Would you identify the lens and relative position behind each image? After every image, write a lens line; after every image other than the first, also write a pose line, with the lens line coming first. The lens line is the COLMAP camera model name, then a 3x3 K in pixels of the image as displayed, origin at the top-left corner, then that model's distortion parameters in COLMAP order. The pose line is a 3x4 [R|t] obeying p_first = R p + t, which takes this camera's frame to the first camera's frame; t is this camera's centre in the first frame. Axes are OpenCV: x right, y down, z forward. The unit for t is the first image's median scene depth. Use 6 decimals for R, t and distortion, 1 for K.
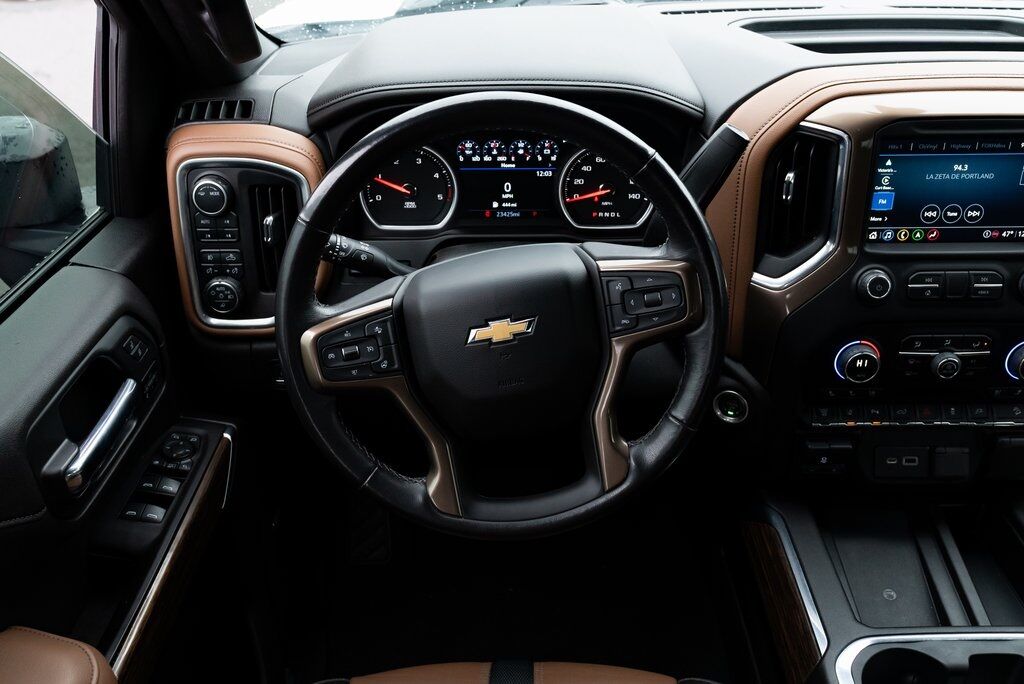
lens RADIAL K [[912.4, 0, 508.4], [0, 912.4, 344.9], [0, 0, 1]] dist [0.013274, -0.006529]
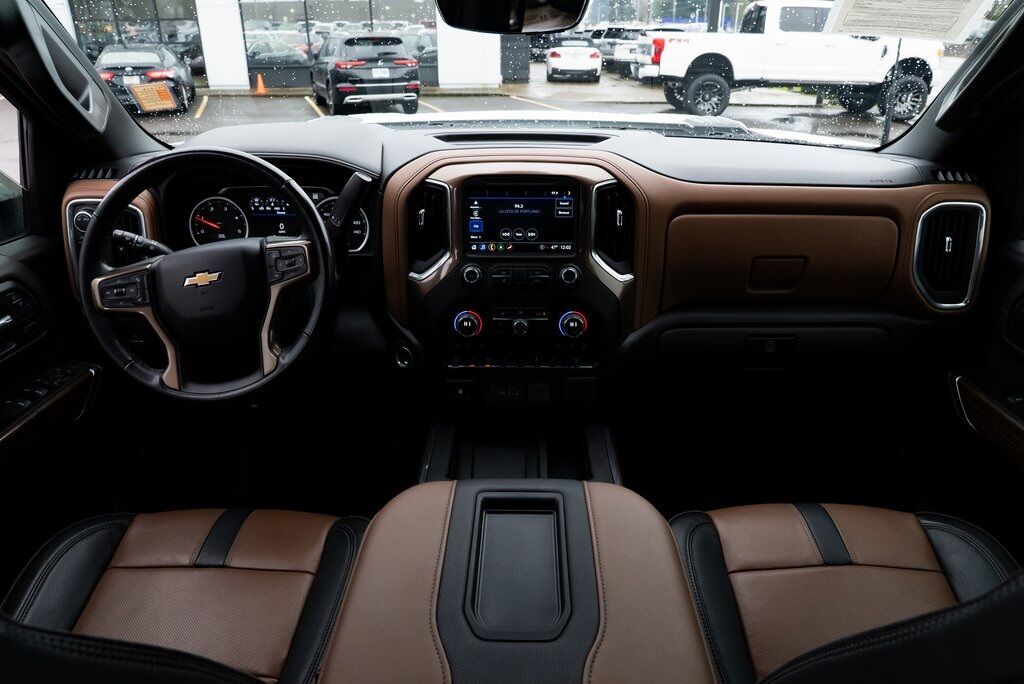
lens RADIAL K [[715.4, 0, 516.5], [0, 715.4, 337.0], [0, 0, 1]] dist [-0.022974, 0.000364]
pose [[0.999837, 0.014250, -0.011089, 0.497684], [-0.015742, 0.988736, -0.148840, 0.235391], [0.008843, 0.148990, 0.988799, -0.259774]]
